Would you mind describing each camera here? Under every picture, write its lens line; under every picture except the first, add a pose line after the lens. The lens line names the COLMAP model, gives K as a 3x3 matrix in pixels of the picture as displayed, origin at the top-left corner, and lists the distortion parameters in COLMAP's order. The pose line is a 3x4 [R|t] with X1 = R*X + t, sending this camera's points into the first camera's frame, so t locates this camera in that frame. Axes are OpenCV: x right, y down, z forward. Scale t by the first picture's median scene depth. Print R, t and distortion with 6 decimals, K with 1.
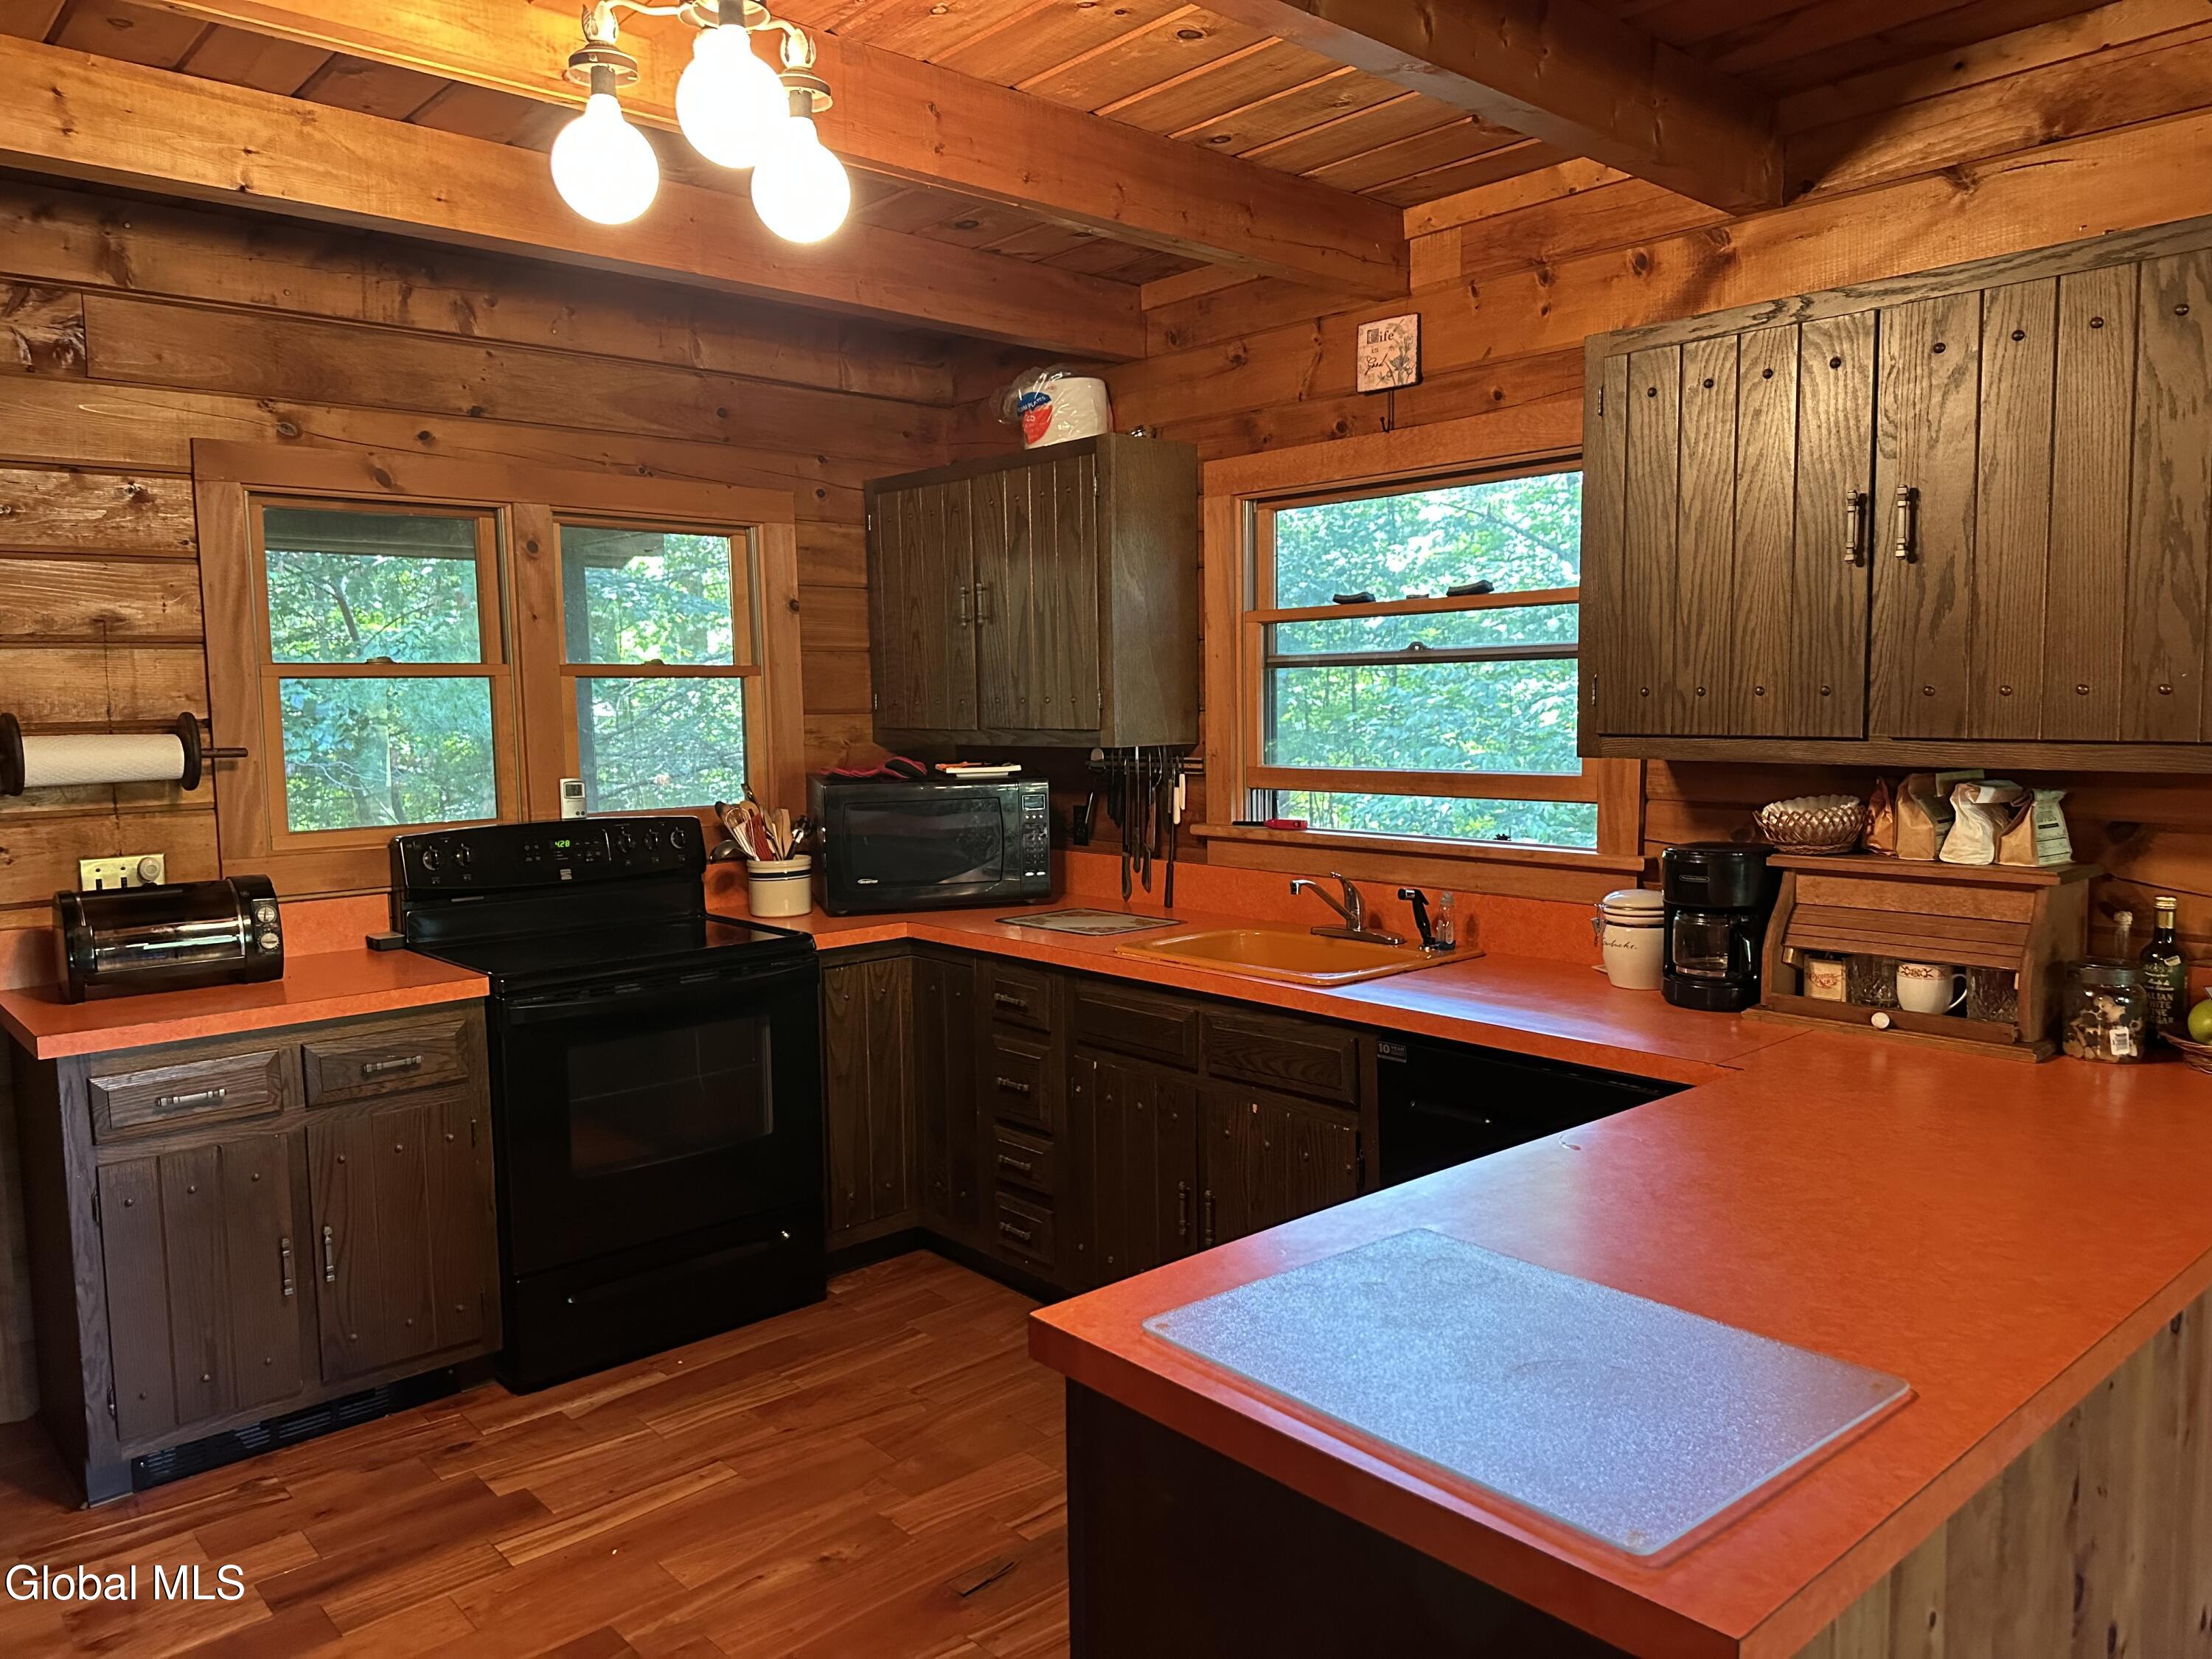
lens RADIAL K [[1562.8, 0, 1103.7], [0, 1562.8, 832.6], [0, 0, 1]] dist [0.054039, -0.053359]
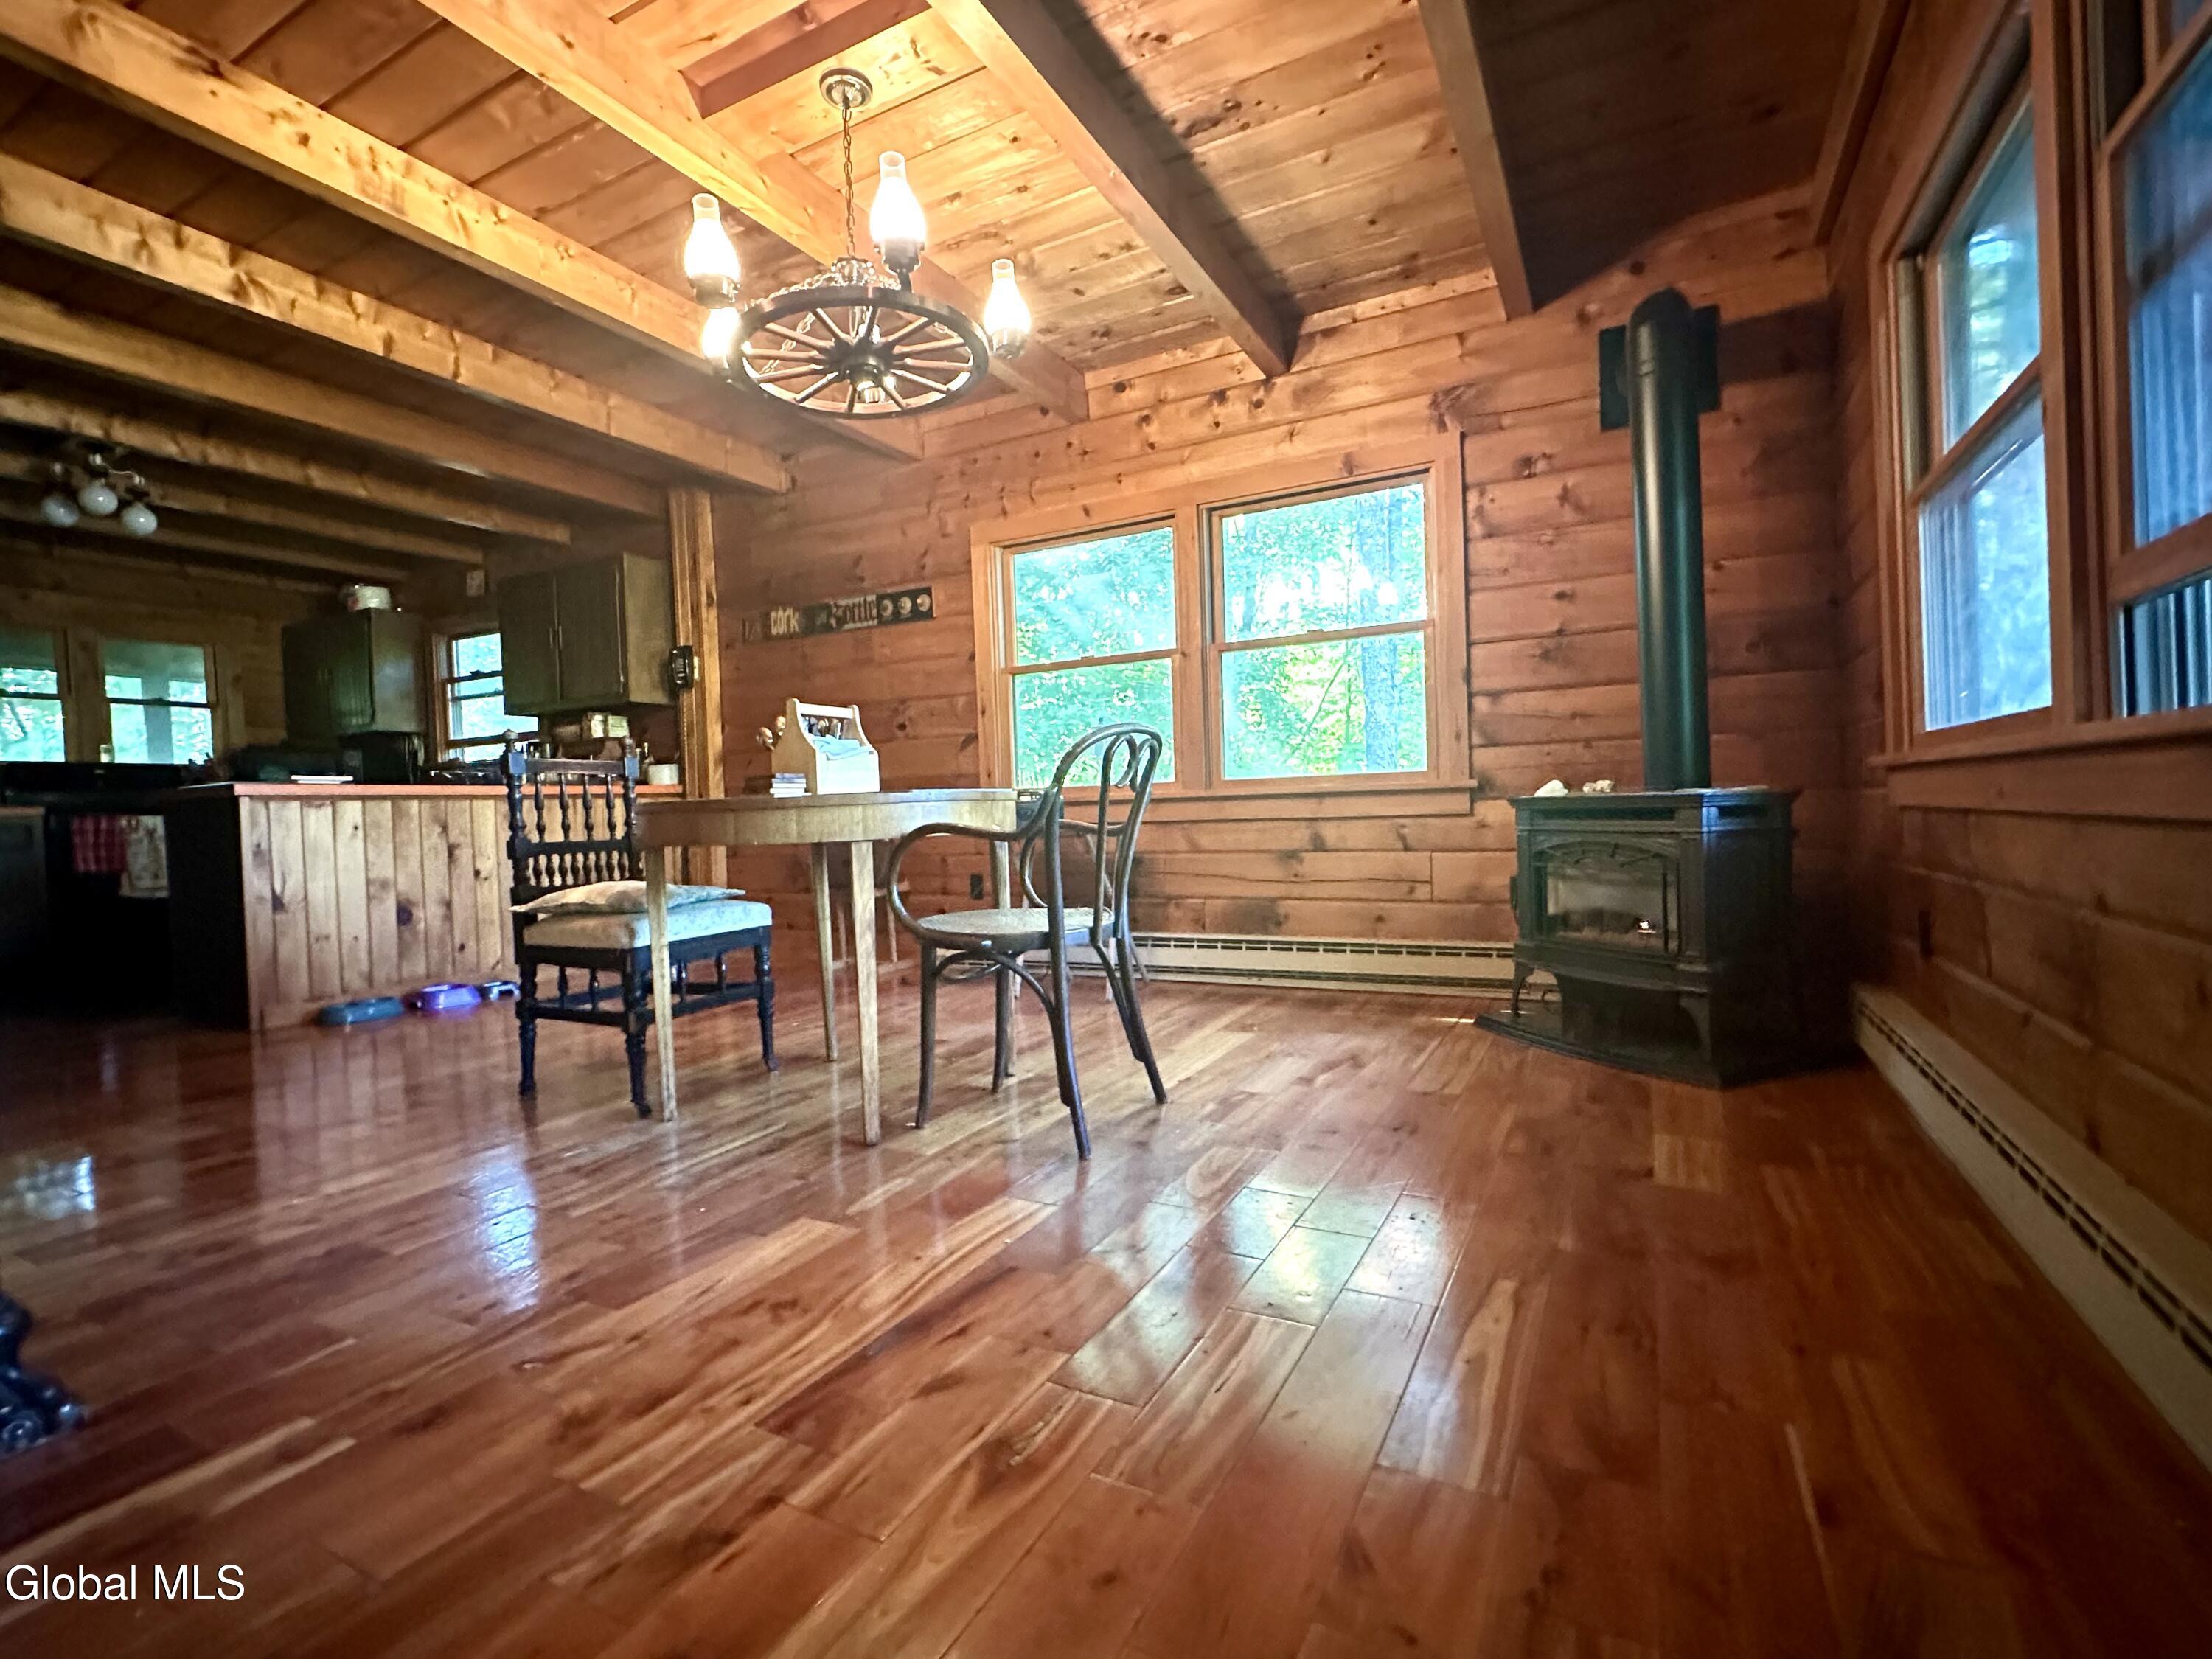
lens RADIAL K [[1004.1, 0, 1104.5], [0, 1004.1, 824.2], [0, 0, 1]] dist [-0.001852, -0.000546]
pose [[0.936399, -0.023122, 0.350175, 0.591105], [0.051141, 0.996166, -0.070980, 0.300479], [-0.347191, 0.084374, 0.933991, -1.004272]]
